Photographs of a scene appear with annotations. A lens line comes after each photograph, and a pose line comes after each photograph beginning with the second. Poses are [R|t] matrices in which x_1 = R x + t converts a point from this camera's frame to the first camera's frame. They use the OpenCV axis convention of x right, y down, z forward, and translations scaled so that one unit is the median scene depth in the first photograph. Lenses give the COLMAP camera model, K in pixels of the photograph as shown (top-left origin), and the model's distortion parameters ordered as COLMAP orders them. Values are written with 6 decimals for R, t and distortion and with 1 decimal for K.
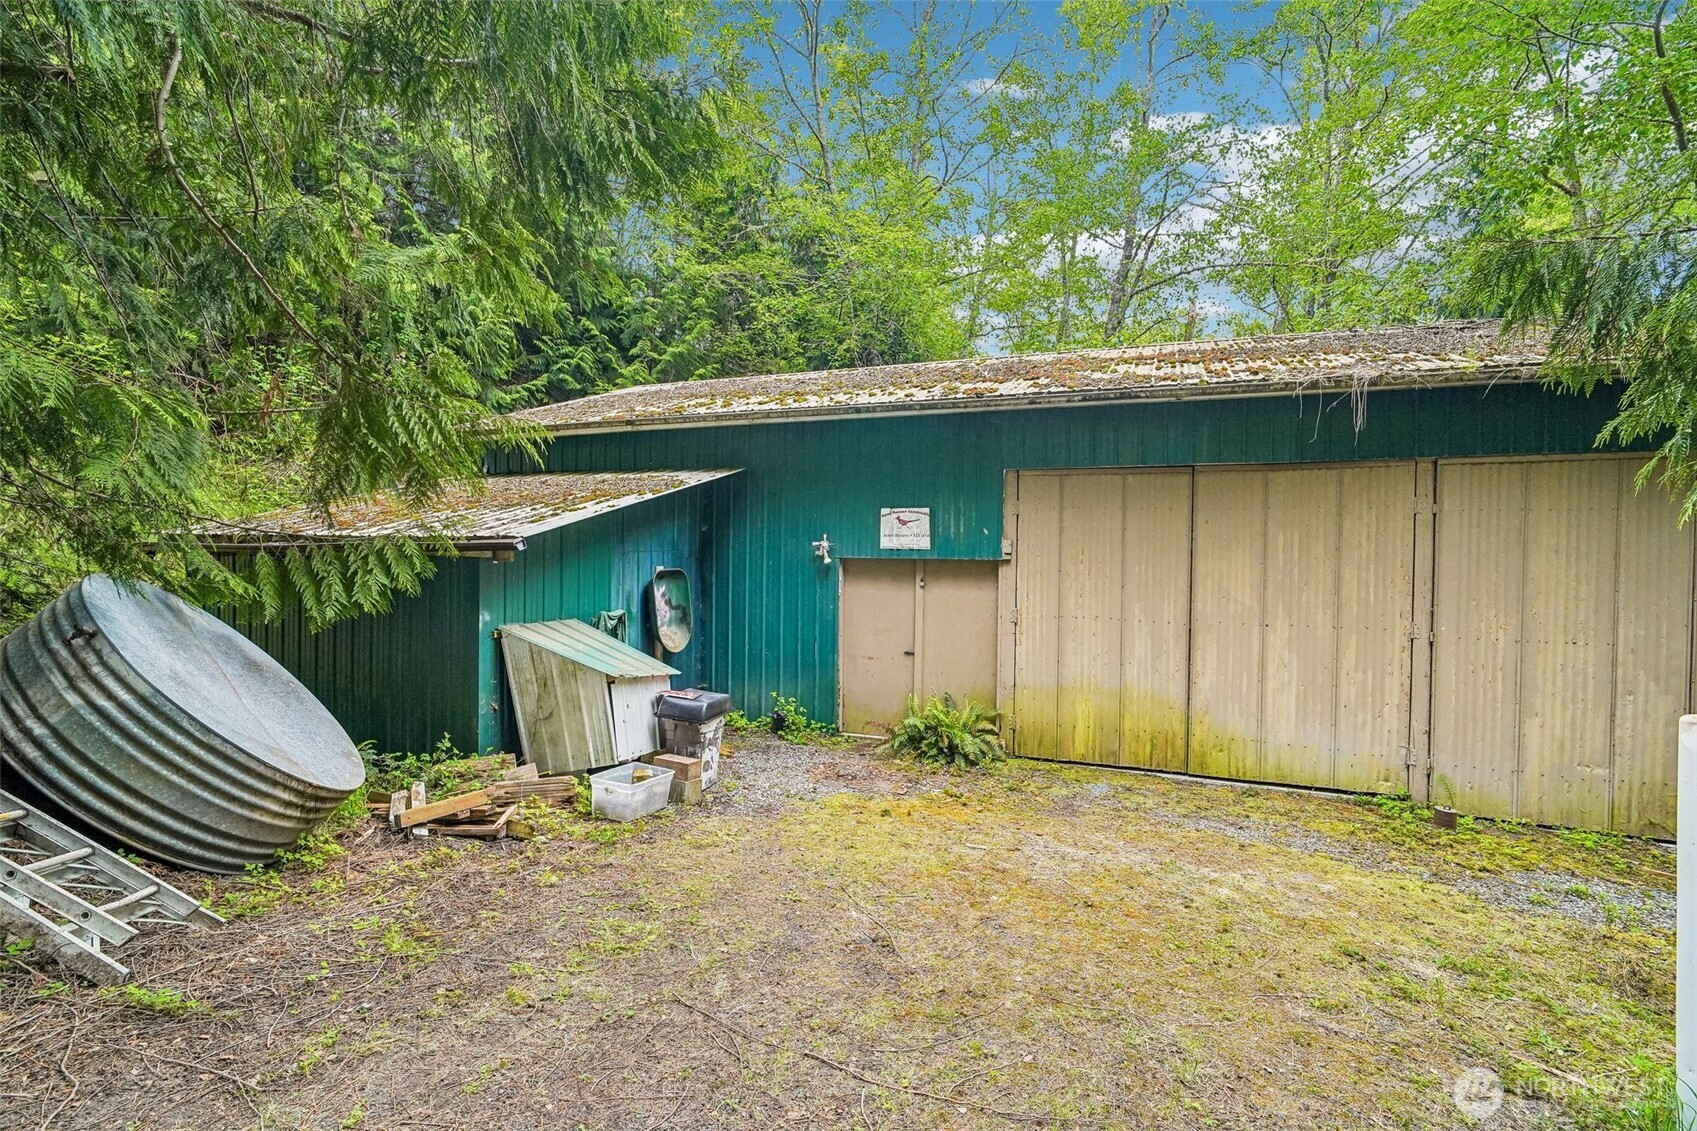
lens RADIAL K [[814.3, 0, 858.4], [0, 814.3, 555.7], [0, 0, 1]] dist [-0.027667, 0.014536]
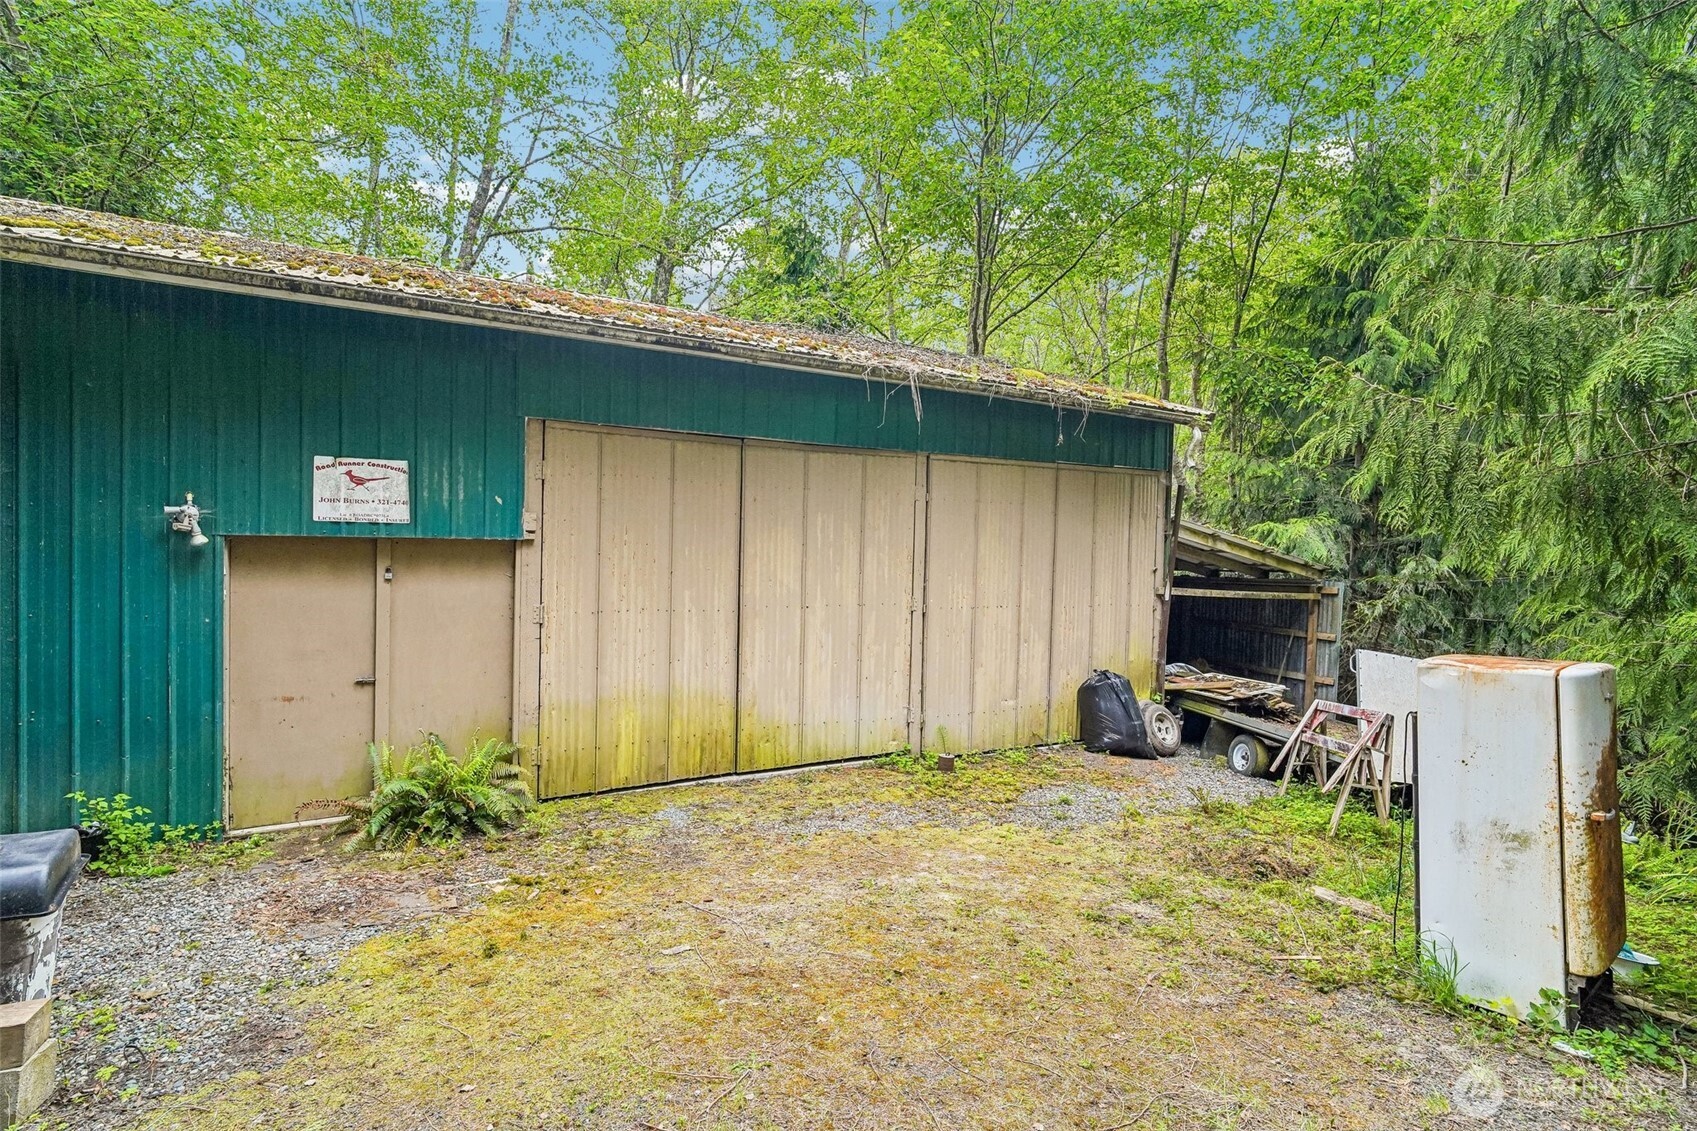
lens RADIAL K [[814.3, 0, 858.4], [0, 814.3, 555.7], [0, 0, 1]] dist [-0.027667, 0.014536]
pose [[0.598997, -0.018703, 0.800533, -0.245282], [-0.019435, 0.999093, 0.037884, -0.015377], [-0.800515, -0.038251, 0.598091, 0.344575]]
